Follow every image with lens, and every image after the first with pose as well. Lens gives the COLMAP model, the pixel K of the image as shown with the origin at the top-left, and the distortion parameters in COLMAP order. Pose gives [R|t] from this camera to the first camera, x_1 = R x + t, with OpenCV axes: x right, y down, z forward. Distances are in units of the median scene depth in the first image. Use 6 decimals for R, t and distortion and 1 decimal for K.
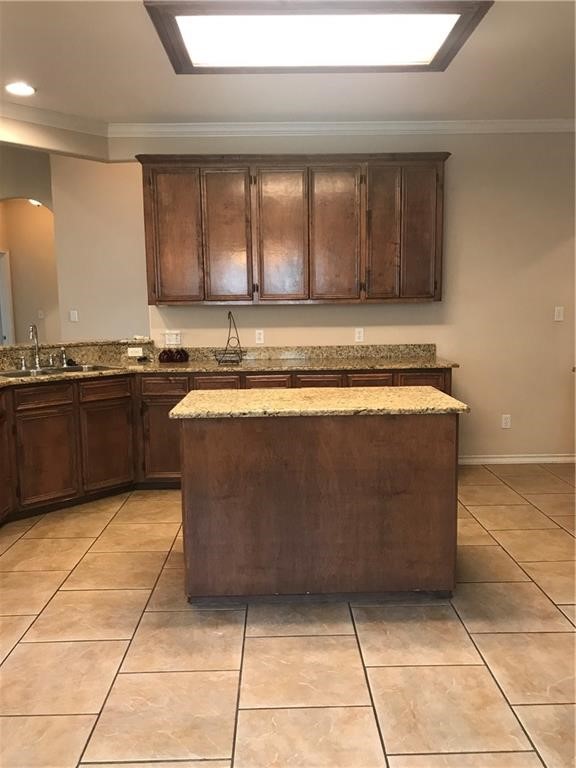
lens RADIAL K [[627.3, 0, 289.9], [0, 627.3, 382.2], [0, 0, 1]] dist [0.035472, -0.036366]
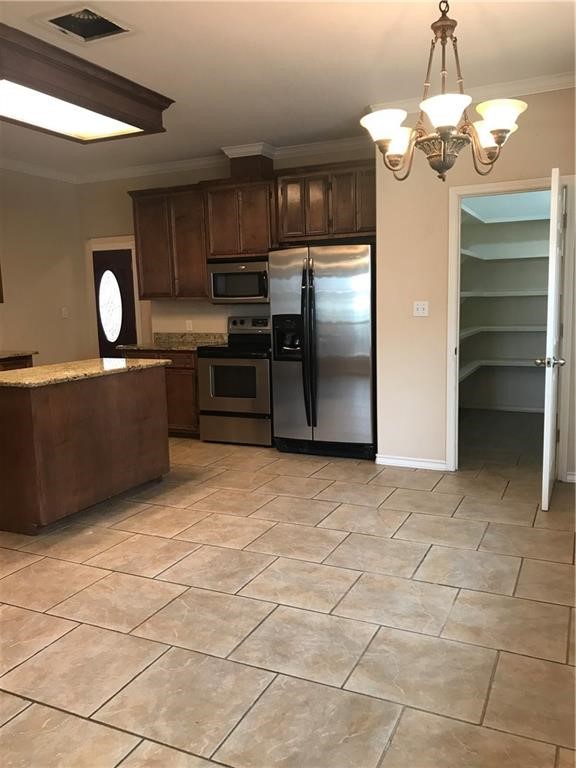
lens RADIAL K [[627.3, 0, 294.4], [0, 627.3, 386.1], [0, 0, 1]] dist [0.035472, -0.036366]
pose [[0.445823, -0.118953, 0.887182, -1.032912], [0.128394, 0.989380, 0.068135, 0.033138], [-0.885865, 0.083533, 0.456361, -0.070205]]
